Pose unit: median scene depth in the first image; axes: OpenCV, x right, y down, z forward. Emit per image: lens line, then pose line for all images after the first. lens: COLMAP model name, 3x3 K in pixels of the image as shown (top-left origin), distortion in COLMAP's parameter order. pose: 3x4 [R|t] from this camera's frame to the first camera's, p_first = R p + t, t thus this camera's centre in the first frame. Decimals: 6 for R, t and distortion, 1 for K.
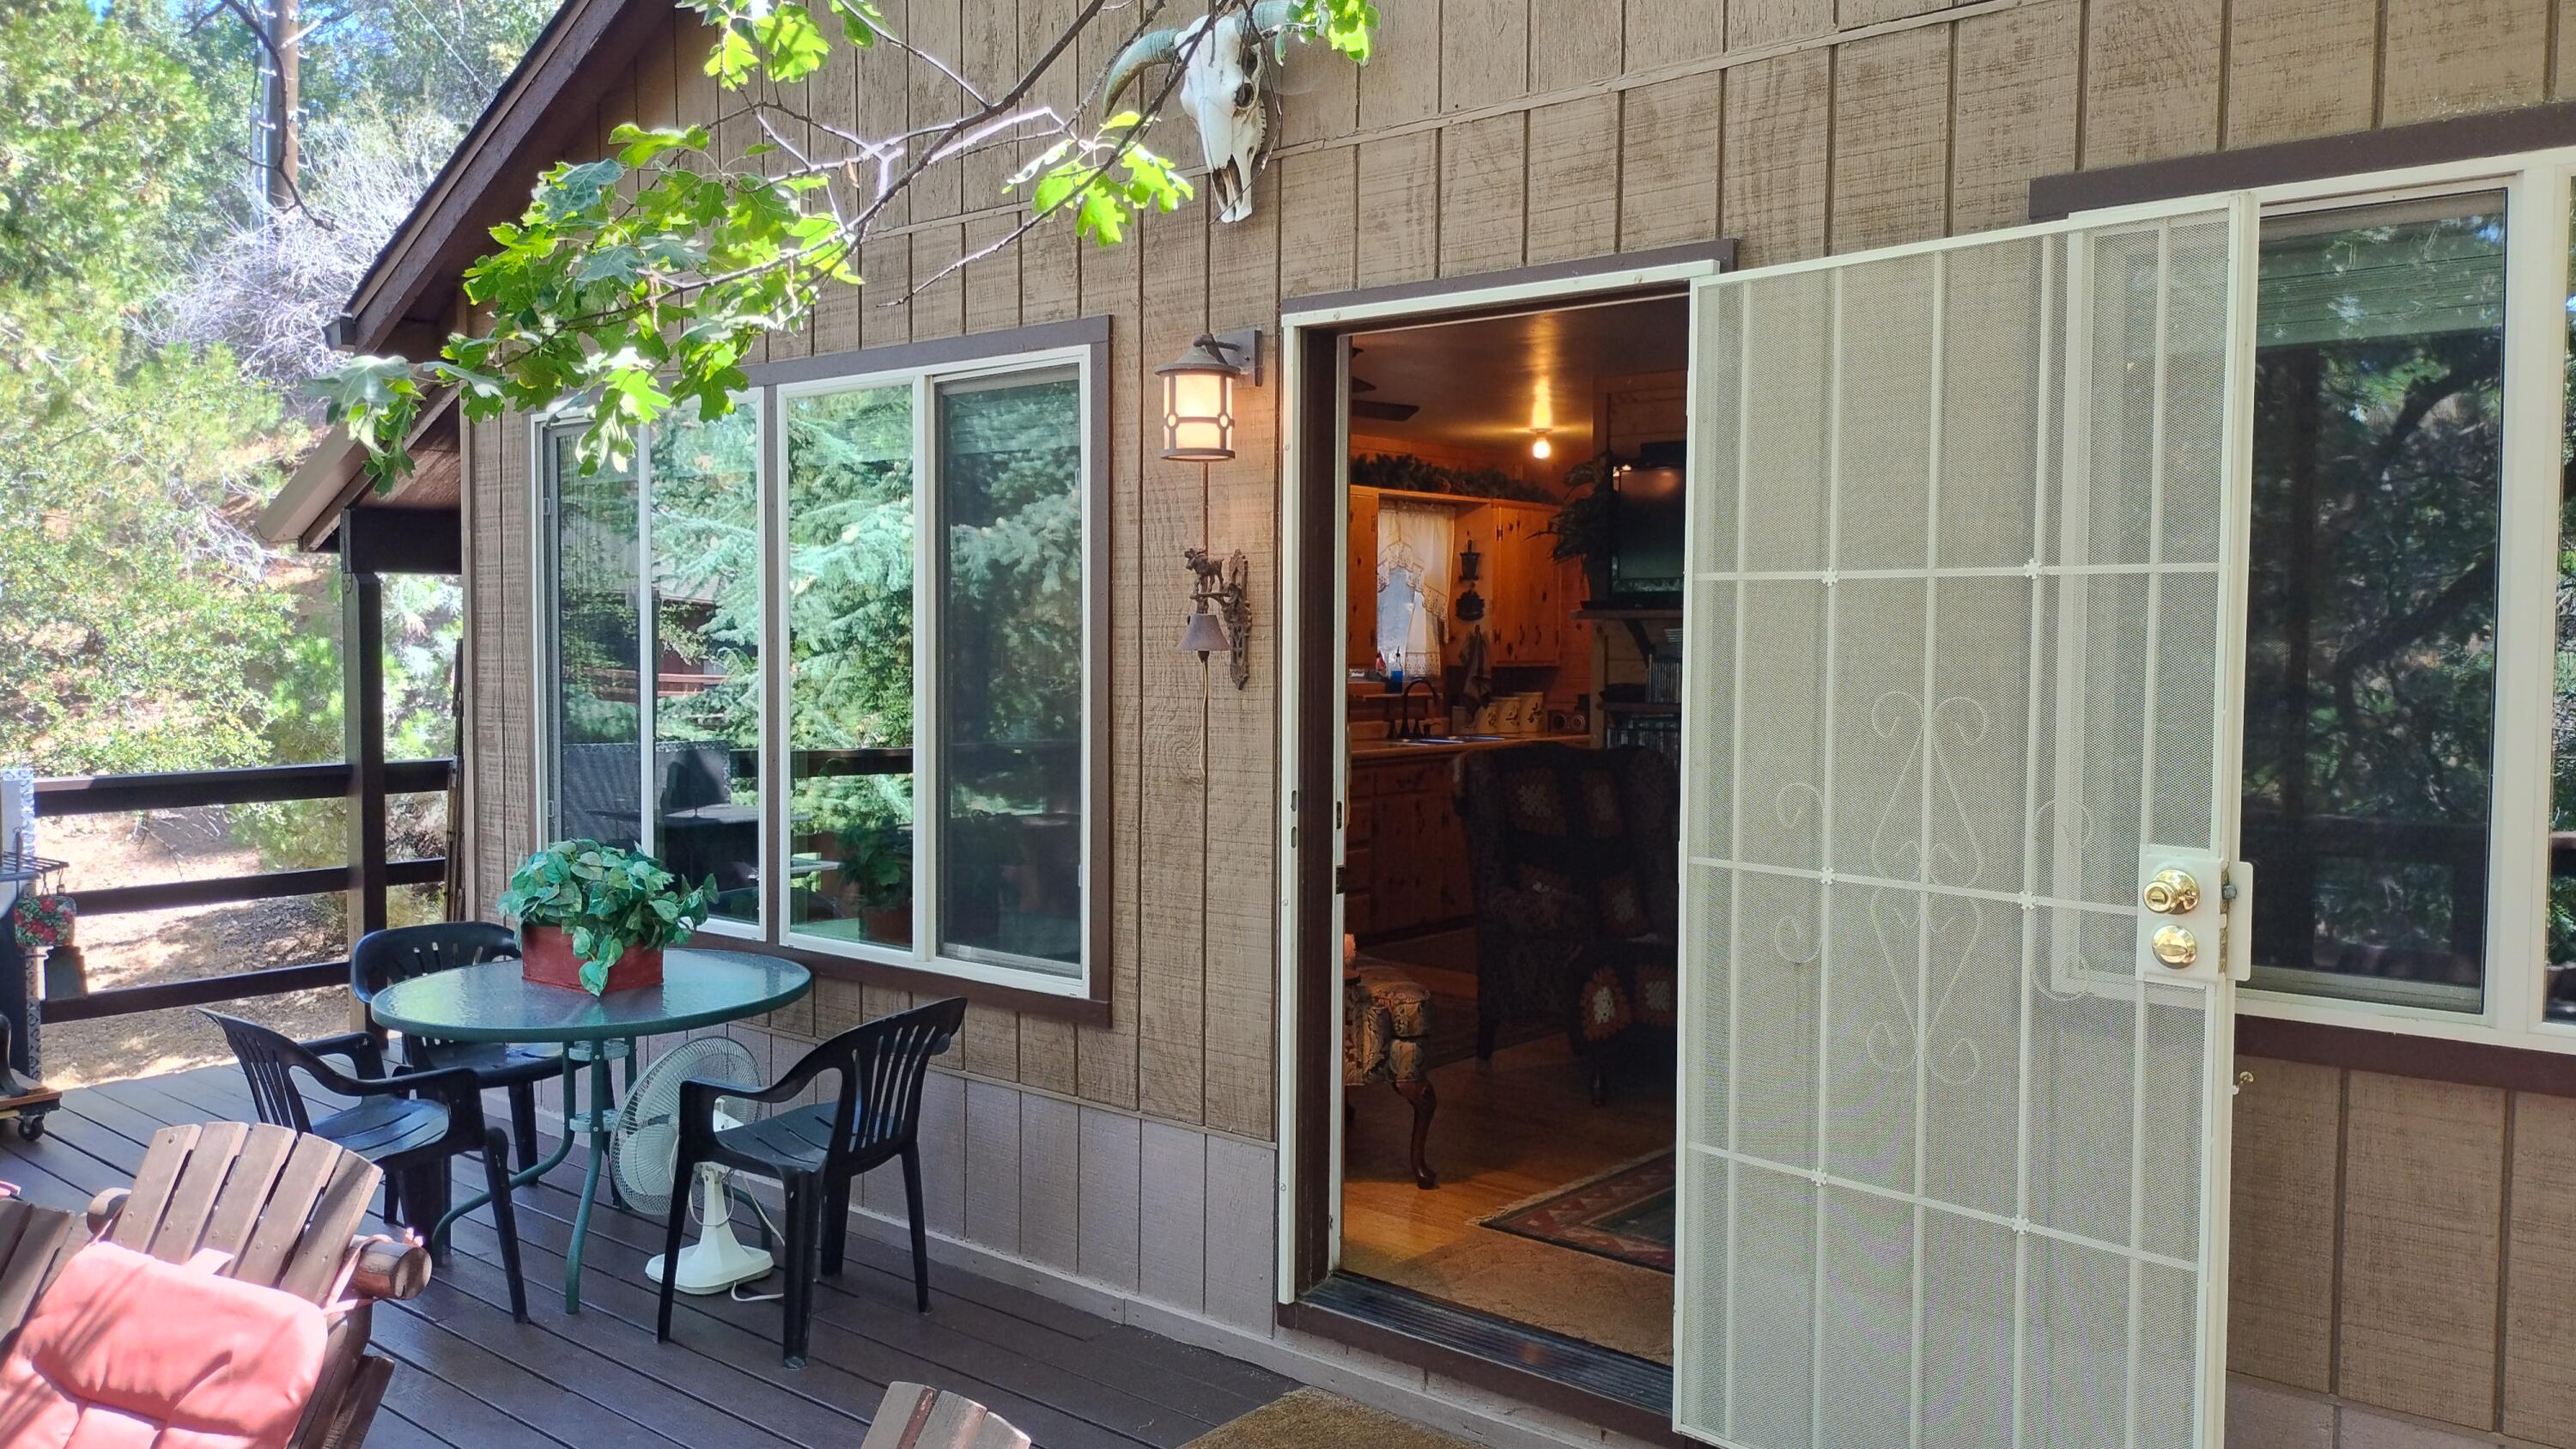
lens RADIAL K [[1937.2, 0, 1292.6], [0, 1937.2, 724.5], [0, 0, 1]] dist [0.050191, -0.044292]
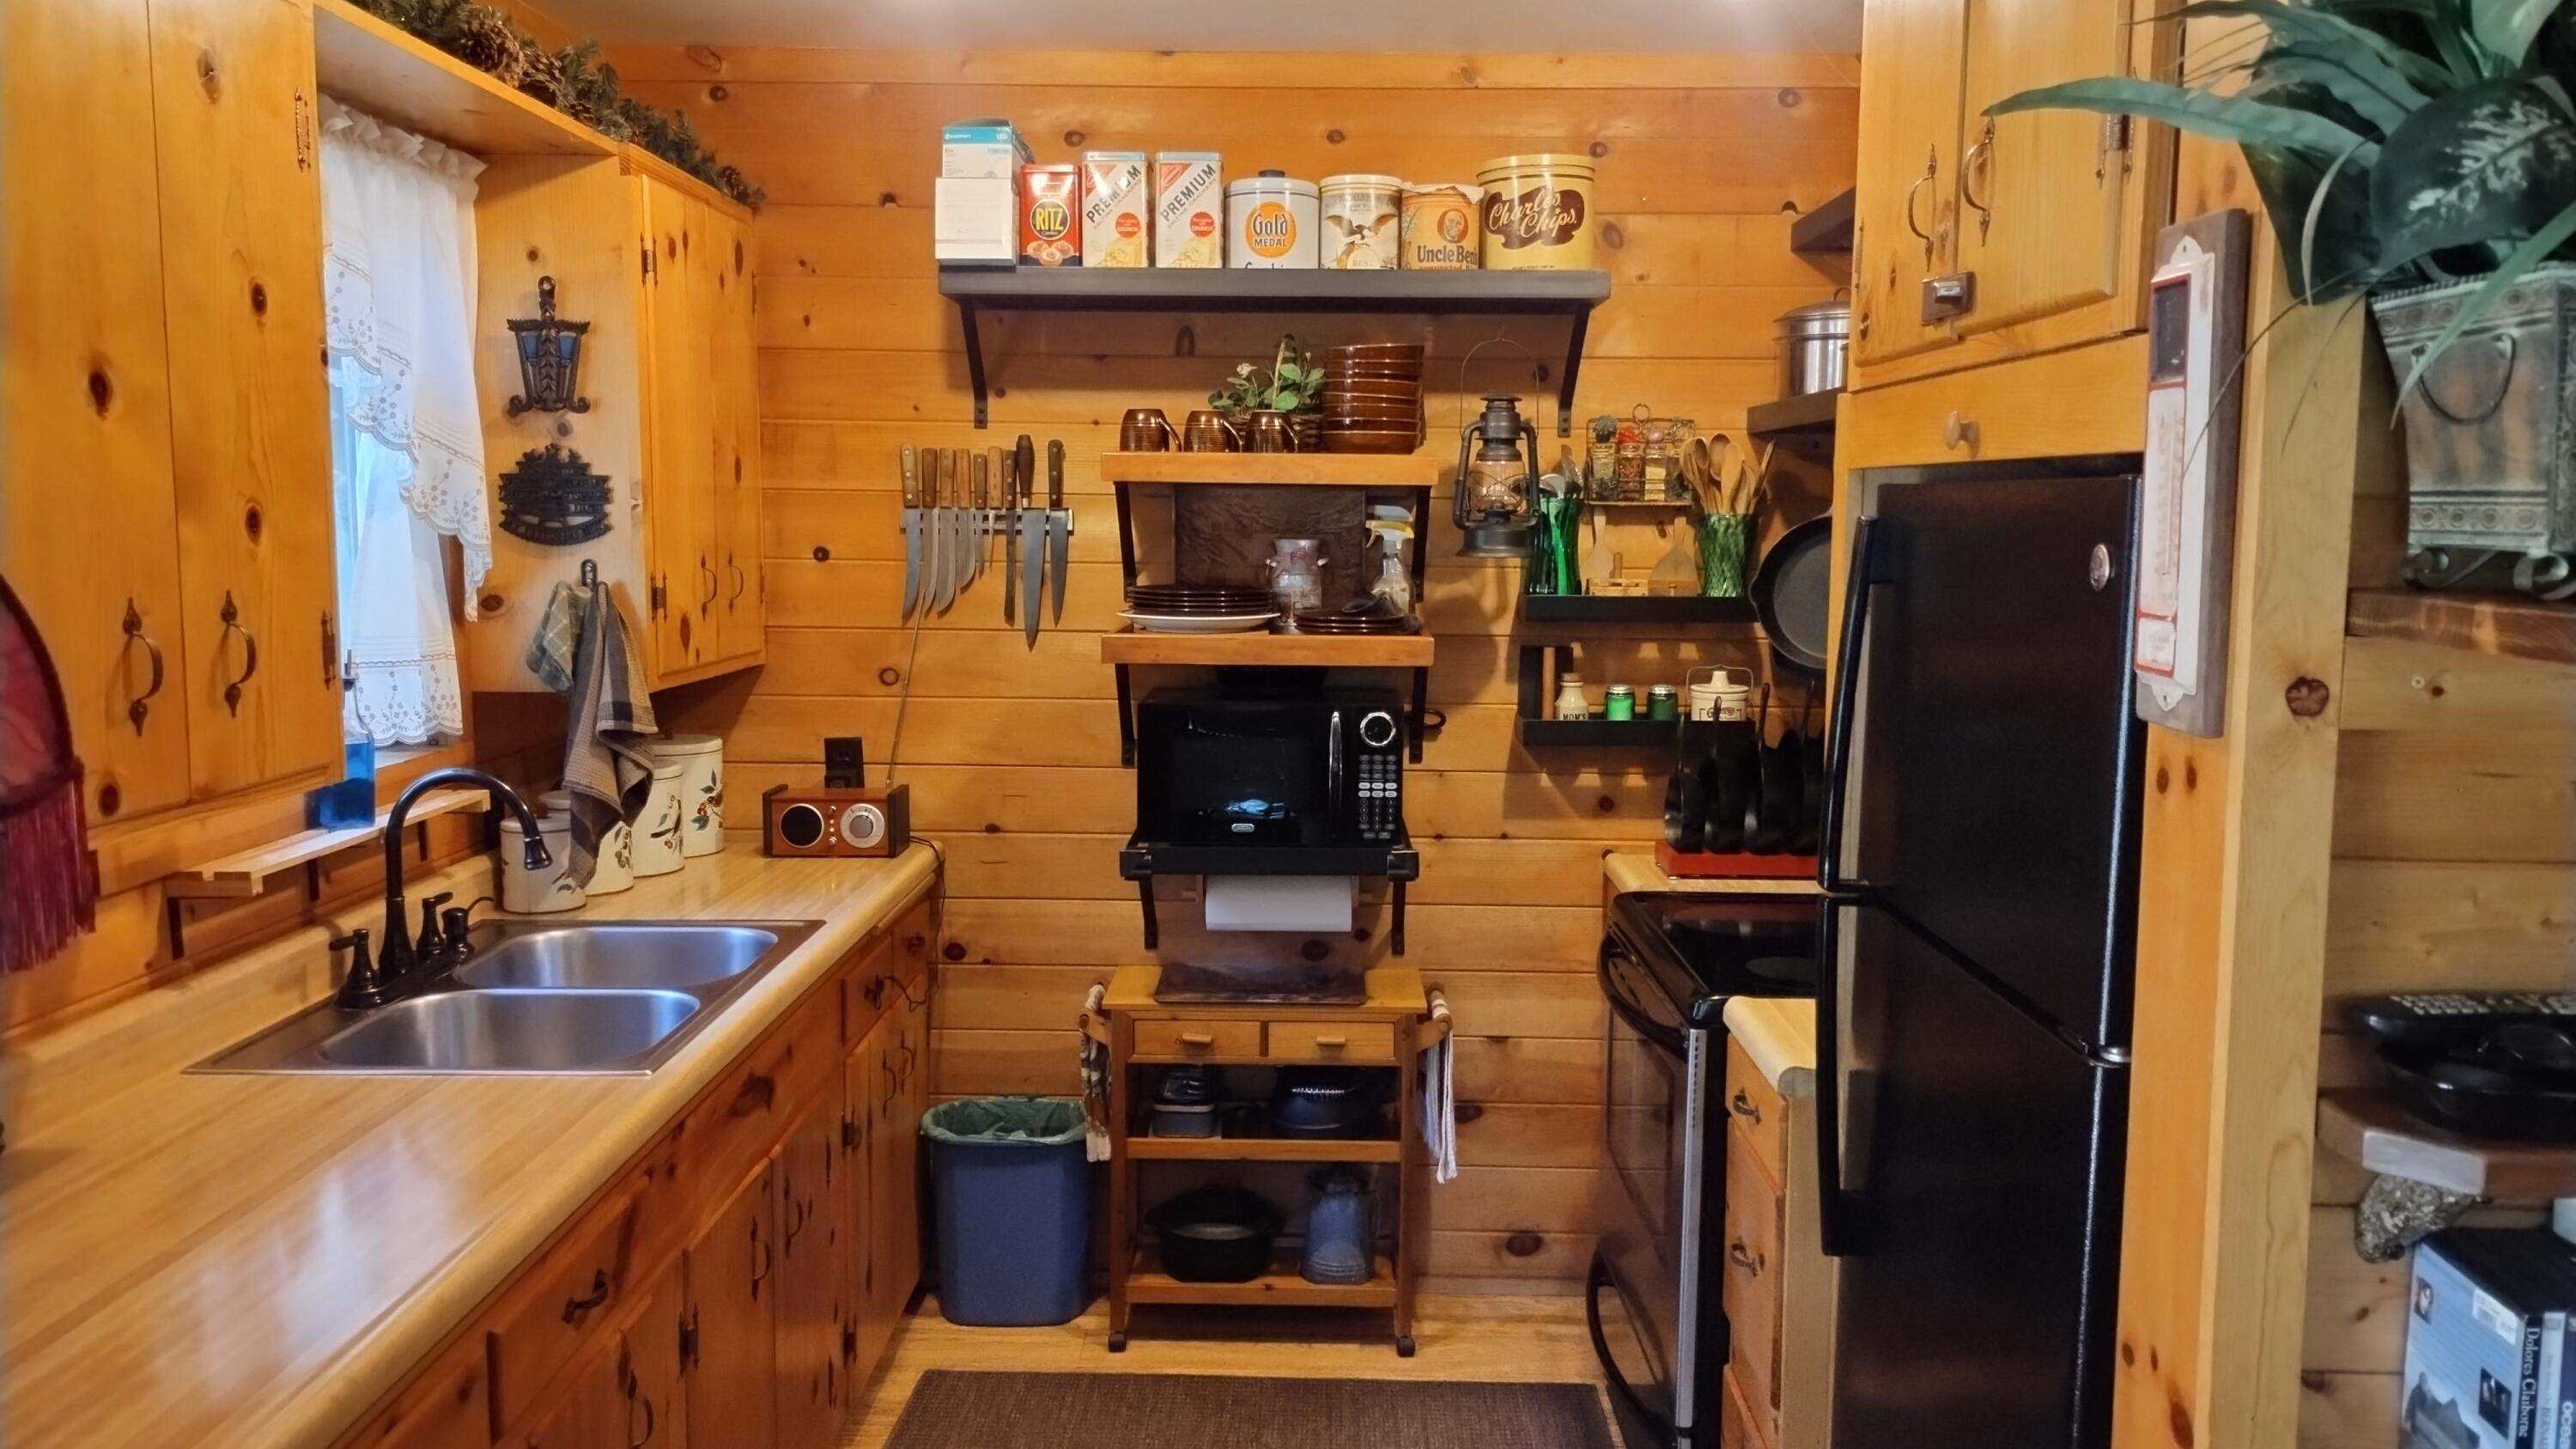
lens RADIAL K [[1937.2, 0, 1286.8], [0, 1937.2, 724.4], [0, 0, 1]] dist [0.050191, -0.044292]
pose [[0.774726, -0.073375, 0.628025, -0.014913], [0.029941, 0.996387, 0.079478, -0.046924], [-0.631588, -0.042770, 0.774124, 0.695124]]
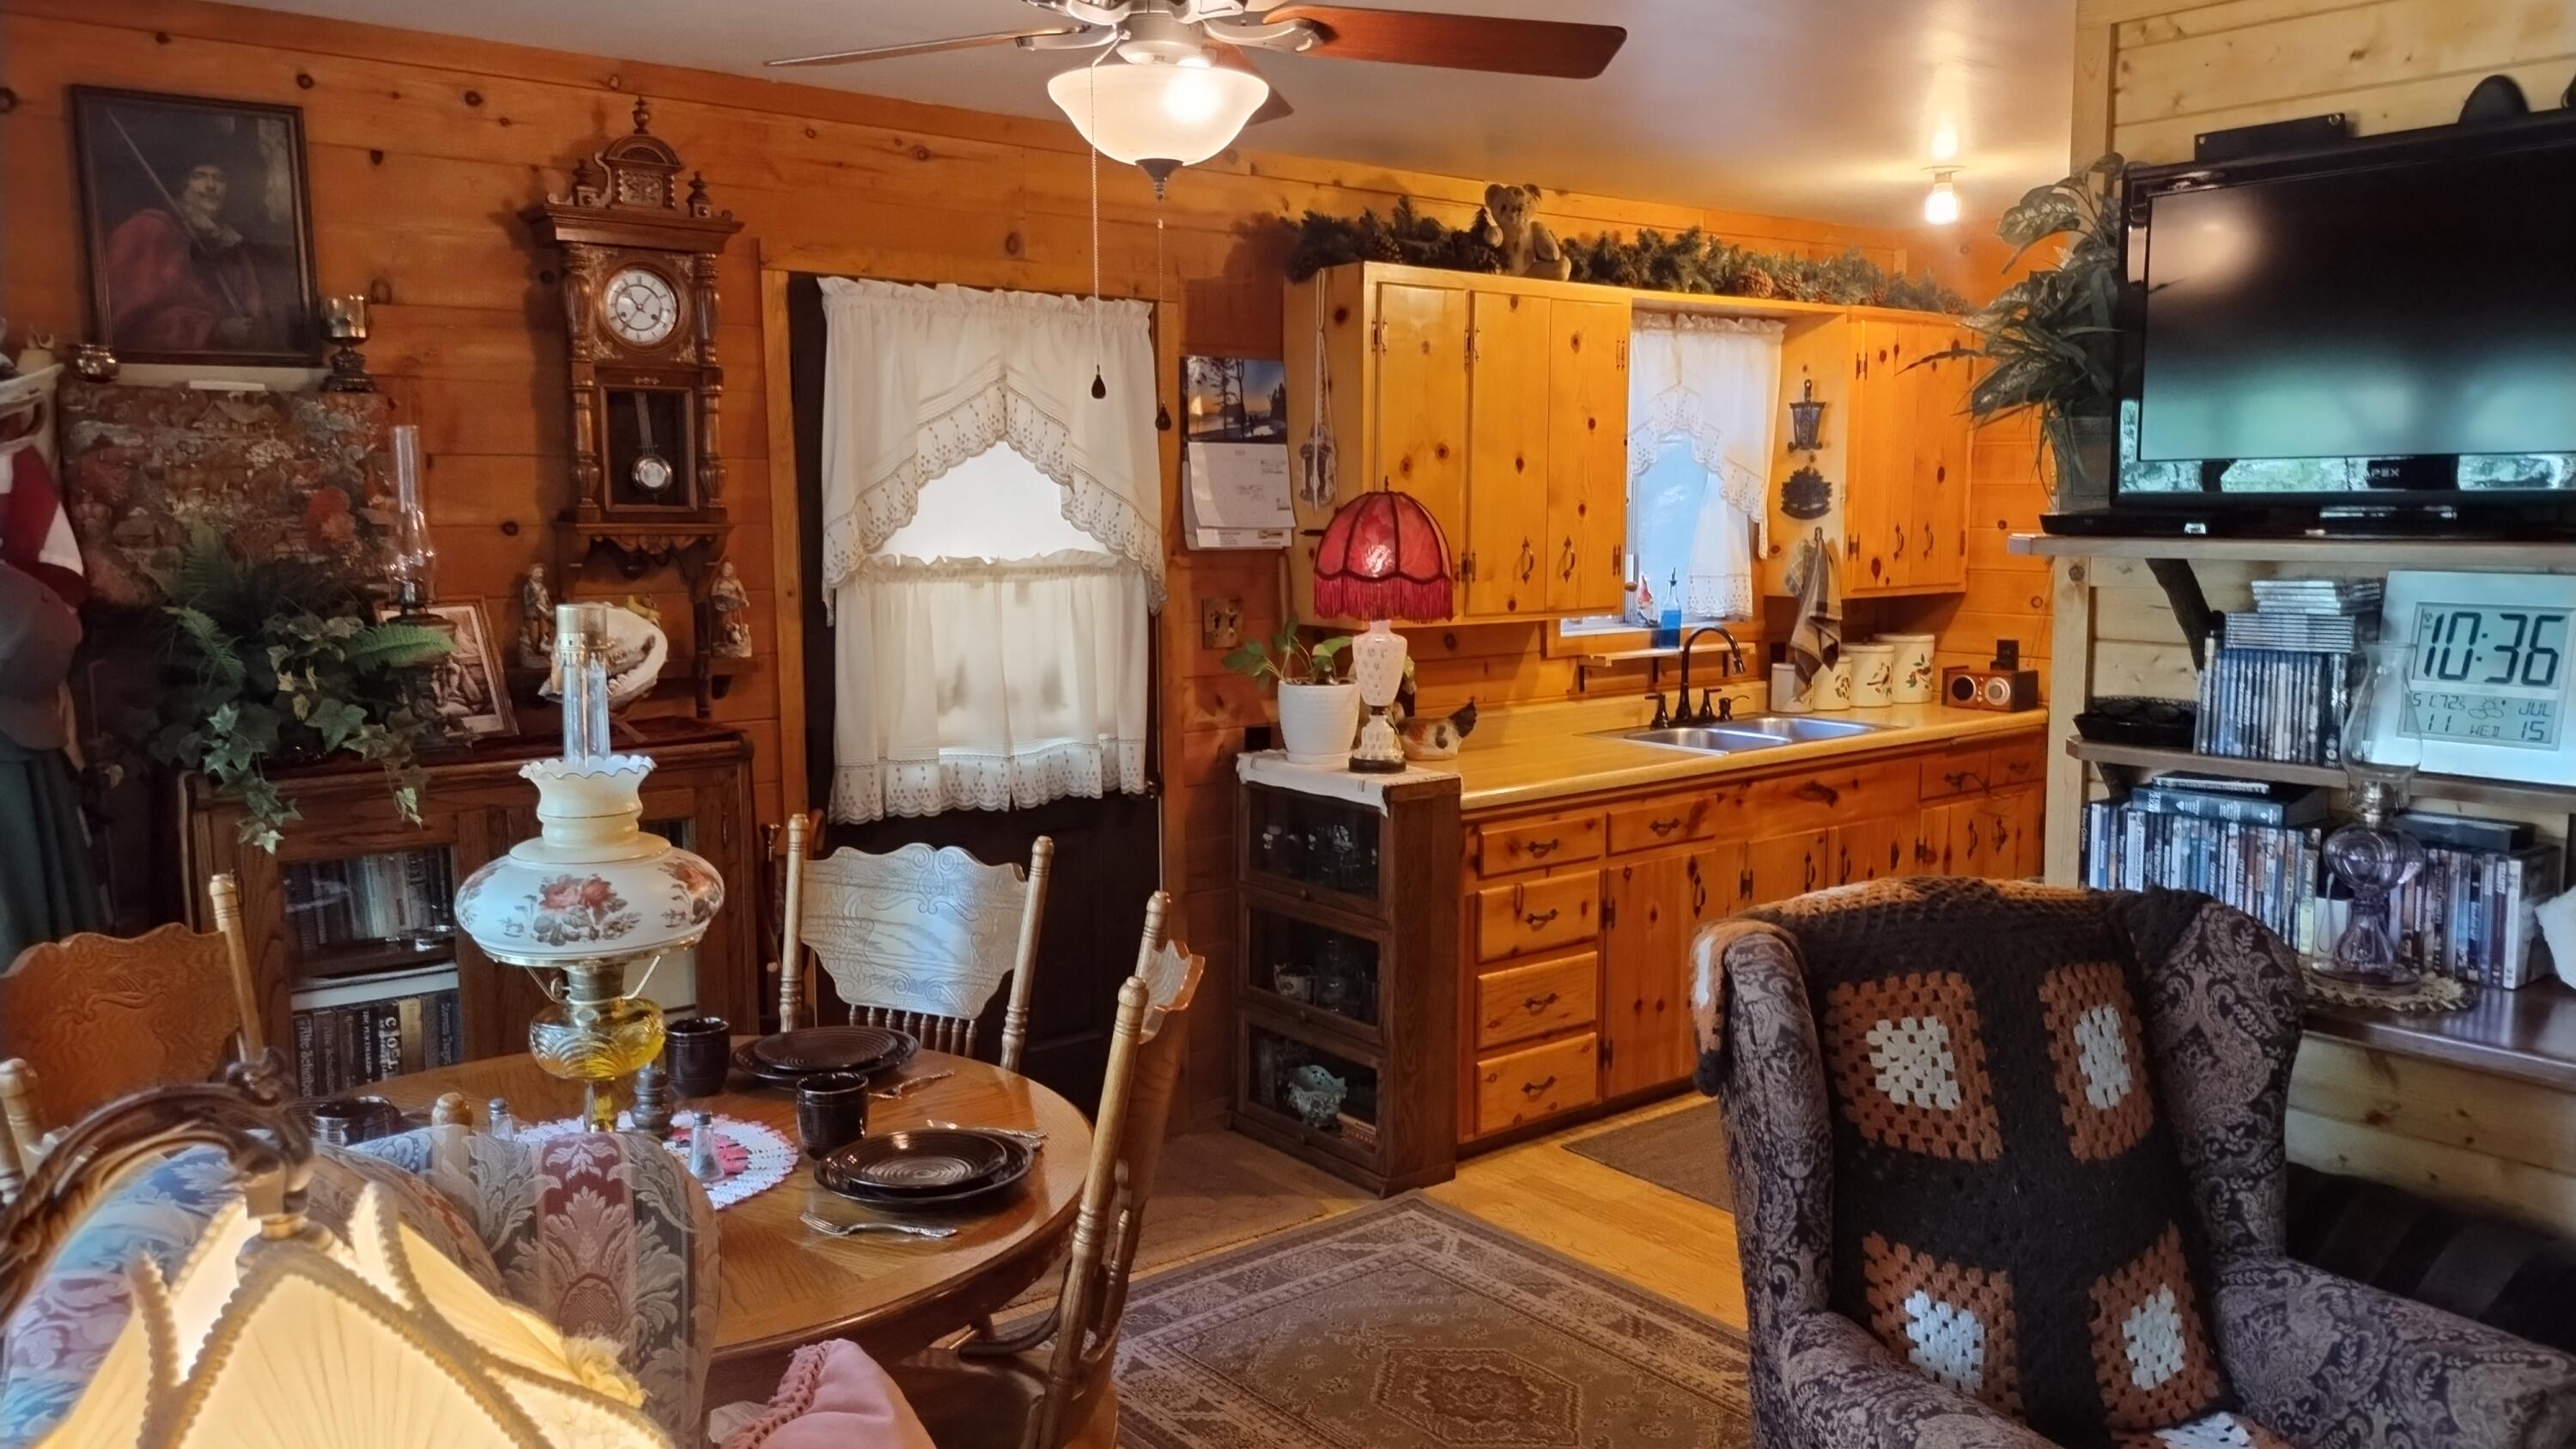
lens RADIAL K [[1937.2, 0, 1269.7], [0, 1937.2, 724.5], [0, 0, 1]] dist [0.050191, -0.044292]
pose [[0.980676, 0.010583, -0.195355, 0.048895], [0.003983, 0.997249, 0.074019, -0.036372], [0.195601, -0.073367, 0.977935, 0.395487]]
